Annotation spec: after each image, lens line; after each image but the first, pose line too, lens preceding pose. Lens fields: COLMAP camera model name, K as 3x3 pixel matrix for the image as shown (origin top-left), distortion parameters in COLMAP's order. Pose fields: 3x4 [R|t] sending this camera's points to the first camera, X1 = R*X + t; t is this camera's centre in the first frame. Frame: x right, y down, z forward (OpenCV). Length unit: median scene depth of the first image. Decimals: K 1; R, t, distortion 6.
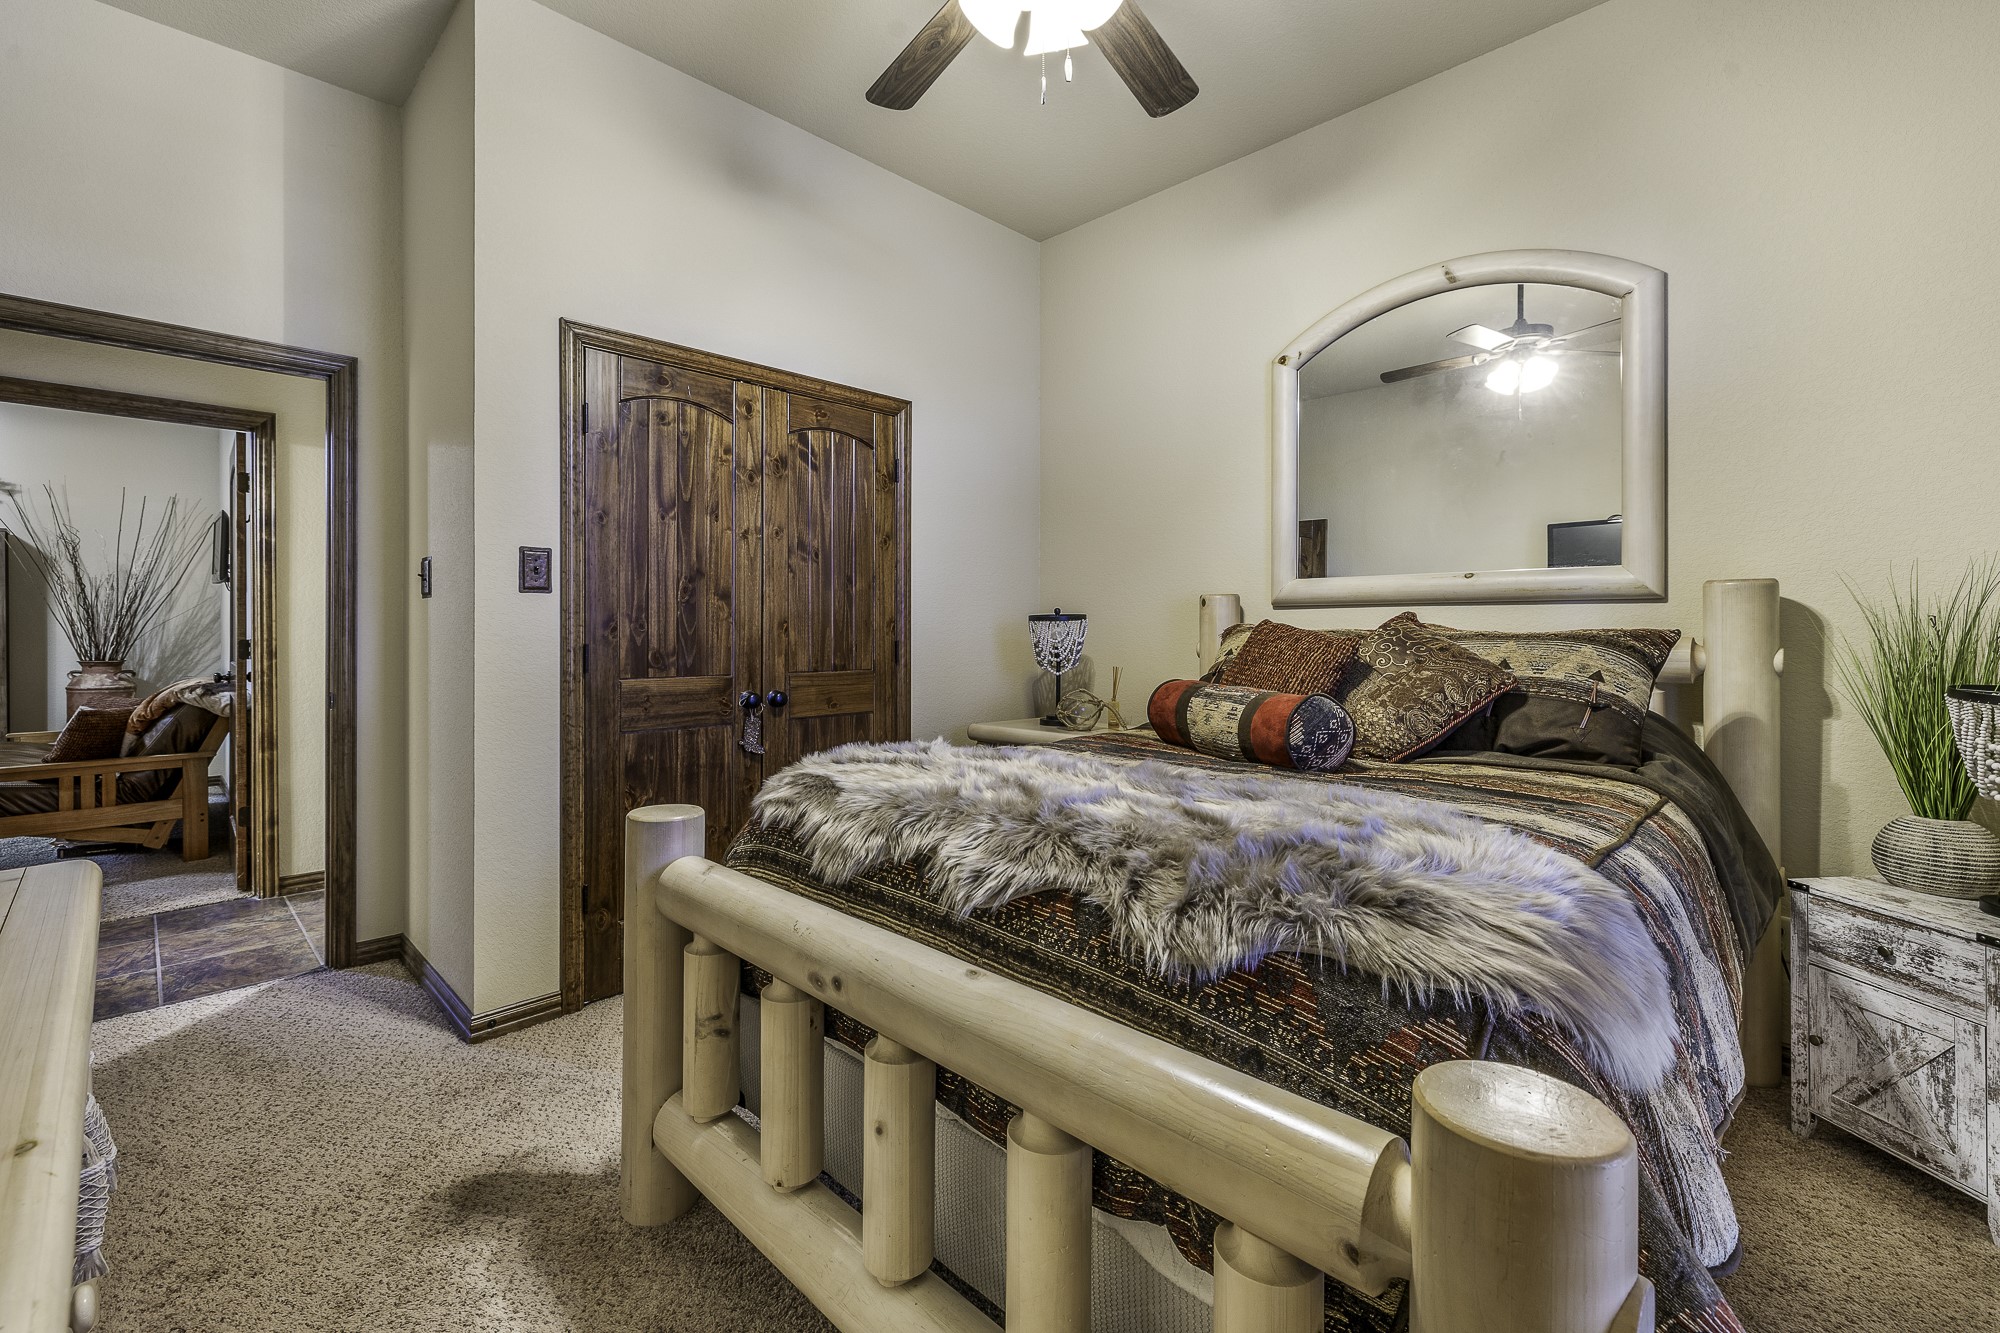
lens RADIAL K [[849.3, 0, 1001.1], [0, 849.3, 640.5], [0, 0, 1]] dist [0.000641, 0.000195]
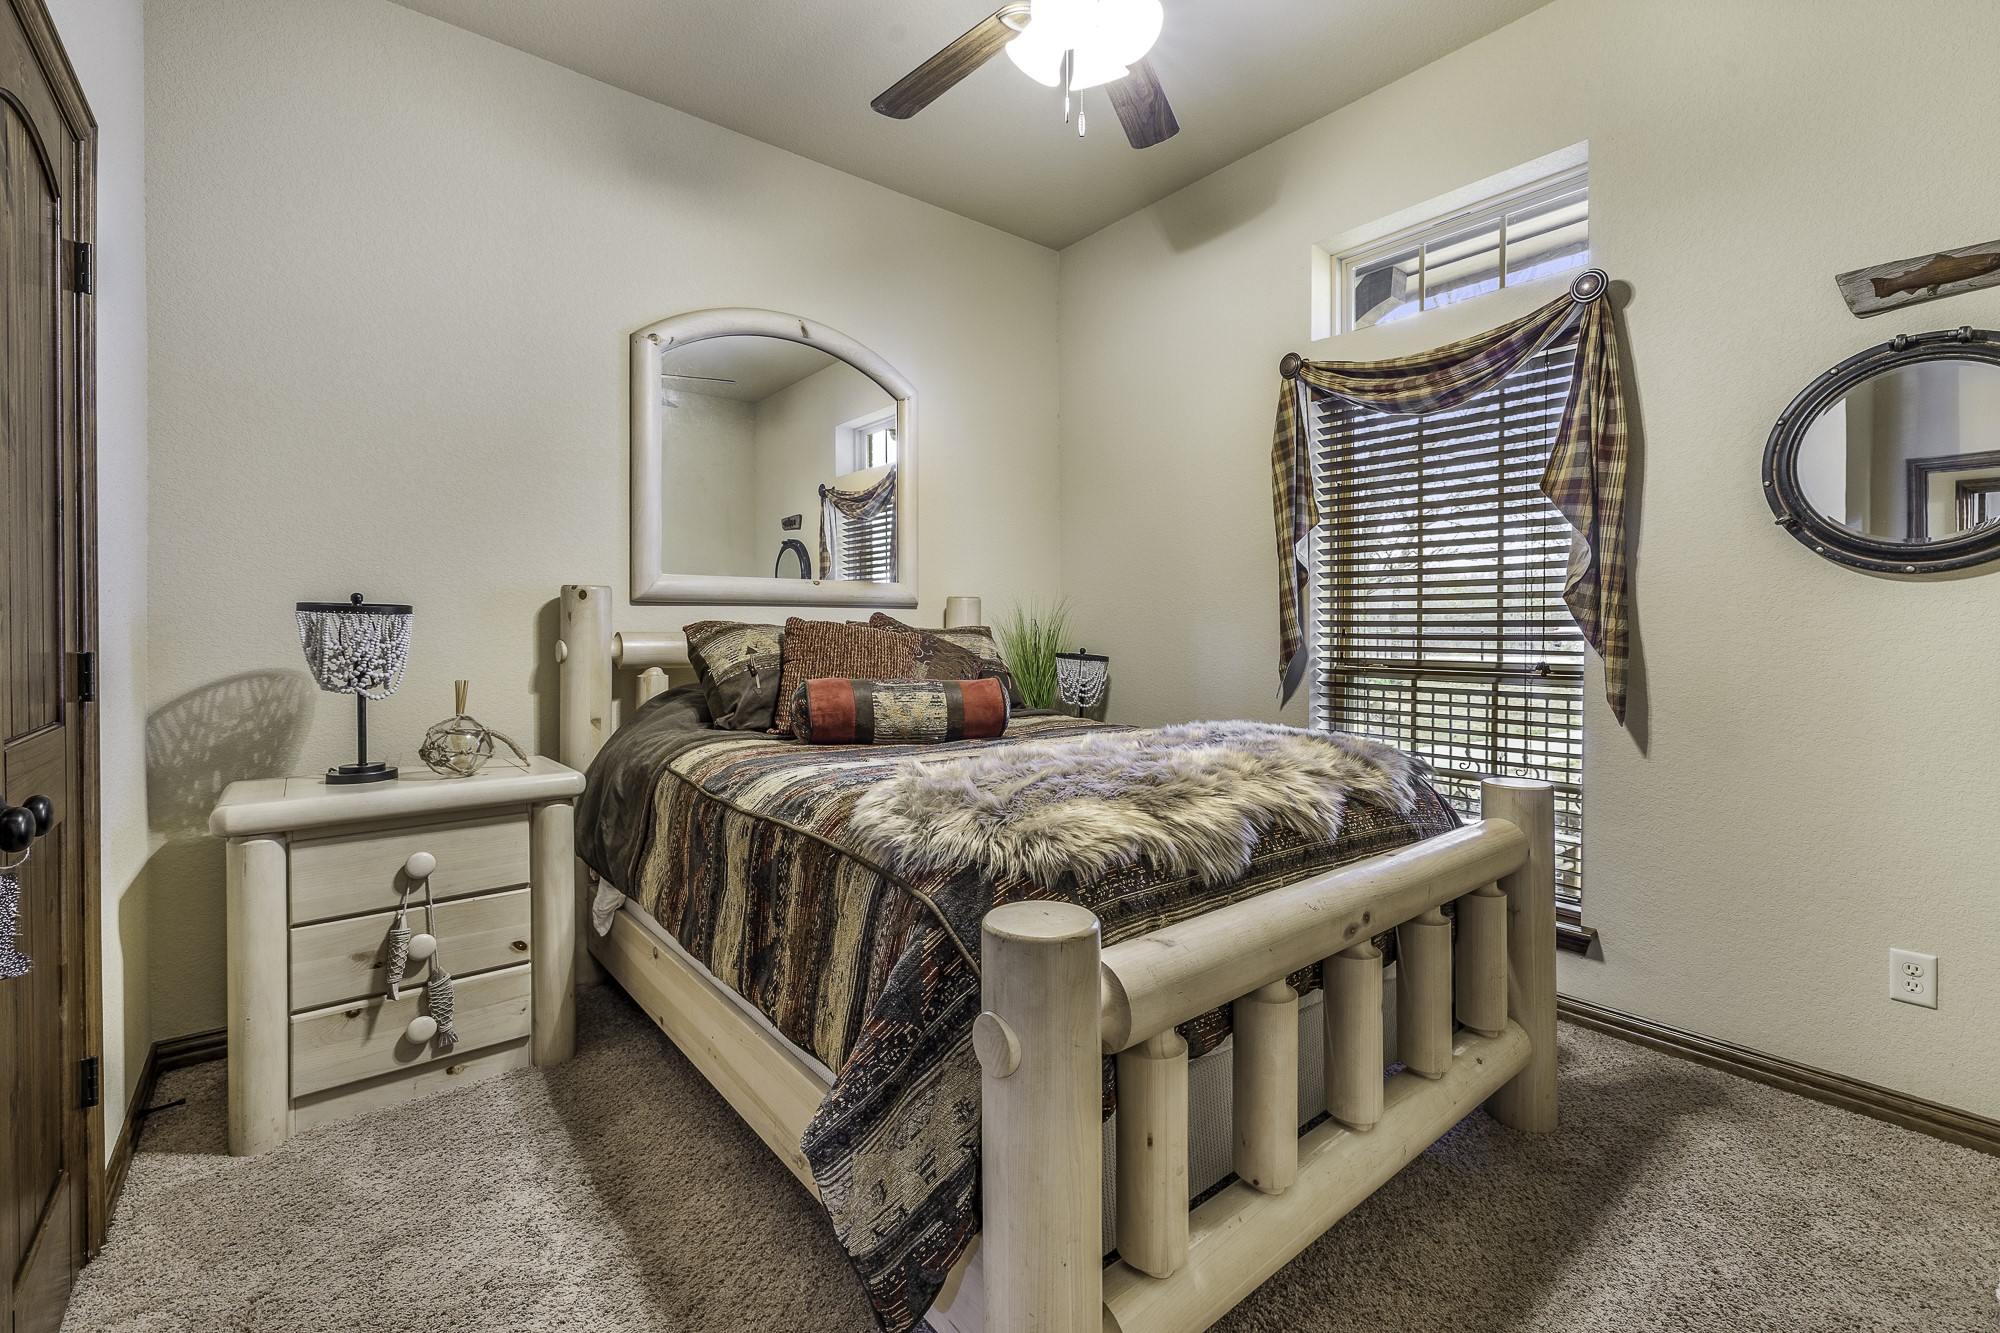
lens RADIAL K [[849.3, 0, 1001.1], [0, 849.3, 640.5], [0, 0, 1]] dist [0.000641, 0.000195]
pose [[0.114108, -0.014345, 0.993365, -0.751980], [0.016634, 0.999783, 0.012527, -0.005515], [-0.993329, 0.015094, 0.114322, 0.715143]]
